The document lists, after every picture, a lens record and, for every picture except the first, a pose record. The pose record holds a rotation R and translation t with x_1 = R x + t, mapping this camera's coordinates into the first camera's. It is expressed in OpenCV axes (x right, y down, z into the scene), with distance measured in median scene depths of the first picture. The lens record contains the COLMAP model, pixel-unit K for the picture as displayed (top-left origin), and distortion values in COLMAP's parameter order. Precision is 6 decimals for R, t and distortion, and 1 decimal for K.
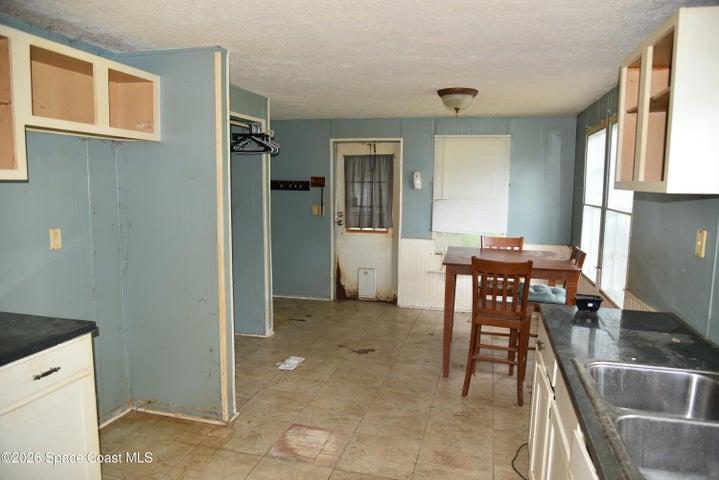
lens RADIAL K [[491.1, 0, 360.1], [0, 491.1, 243.6], [0, 0, 1]] dist [-0.036305, 0.003030]
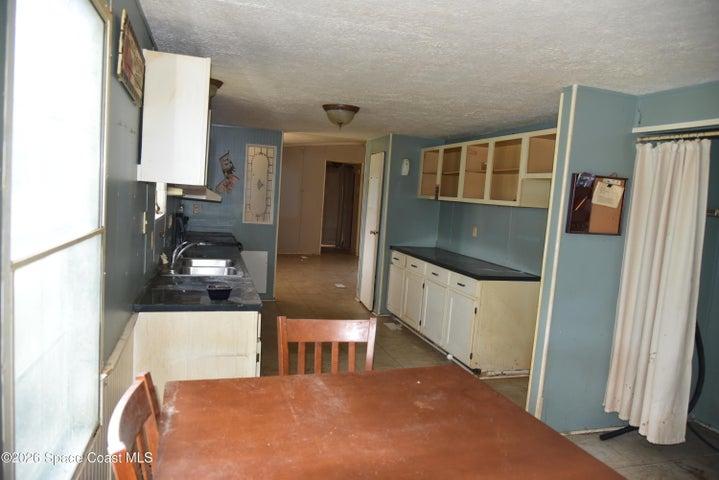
lens RADIAL K [[491.1, 0, 360.1], [0, 491.1, 243.6], [0, 0, 1]] dist [-0.036305, 0.003030]
pose [[-0.843318, -0.020234, -0.537033, 0.340619], [-0.149256, 0.968796, 0.197879, -0.104761], [0.516272, 0.247031, -0.820024, 0.867748]]
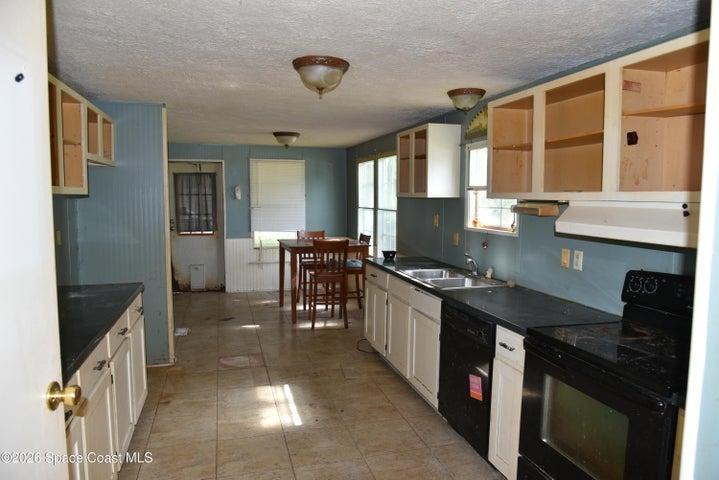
lens RADIAL K [[491.1, 0, 360.1], [0, 491.1, 243.6], [0, 0, 1]] dist [-0.036305, 0.003030]
pose [[0.858378, -0.057419, 0.509794, -0.277083], [0.069045, 0.997606, -0.003894, 0.033046], [-0.508350, 0.038541, 0.860288, -0.279352]]
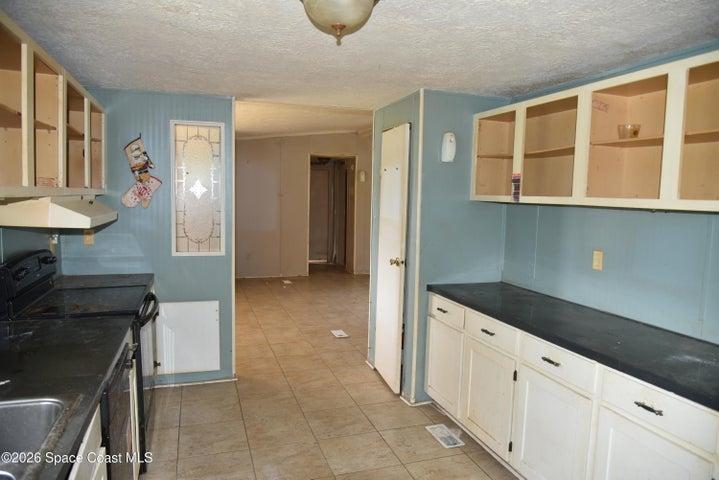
lens RADIAL K [[491.1, 0, 360.1], [0, 491.1, 243.6], [0, 0, 1]] dist [-0.036305, 0.003030]
pose [[-0.830382, 0.019677, -0.556847, 0.119540], [-0.106968, 0.975158, 0.193972, -0.058830], [0.546830, 0.220636, -0.807649, 0.458306]]
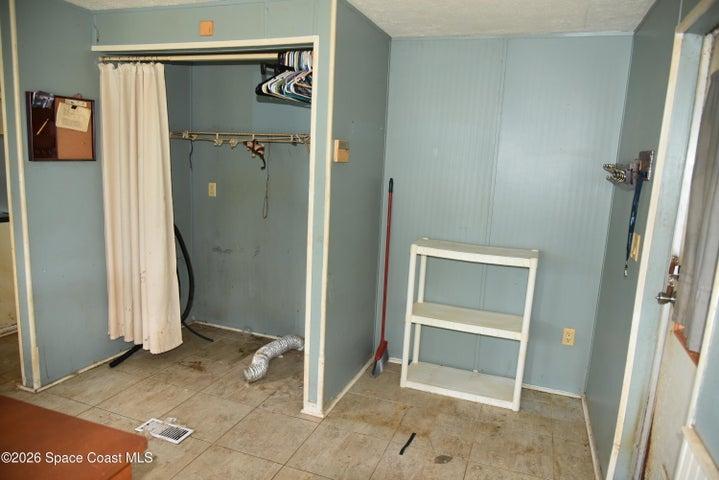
lens RADIAL K [[488.9, 0, 360.7], [0, 488.9, 243.4], [0, 0, 1]] dist [-0.035343, 0.004117]
pose [[-0.092715, 0.158977, -0.982919, 0.301525], [-0.180156, 0.968200, 0.173589, -0.105279], [0.979259, 0.193173, -0.061126, 0.900333]]
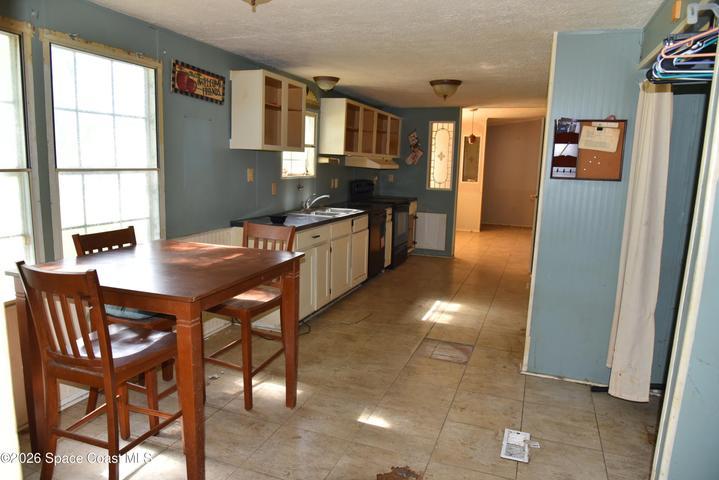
lens RADIAL K [[488.9, 0, 360.7], [0, 488.9, 243.4], [0, 0, 1]] dist [-0.035343, 0.004117]
pose [[-0.994411, -0.060904, 0.086242, 0.015202], [-0.033265, 0.955977, 0.291548, -0.127848], [-0.100202, 0.287050, -0.952660, 1.115218]]
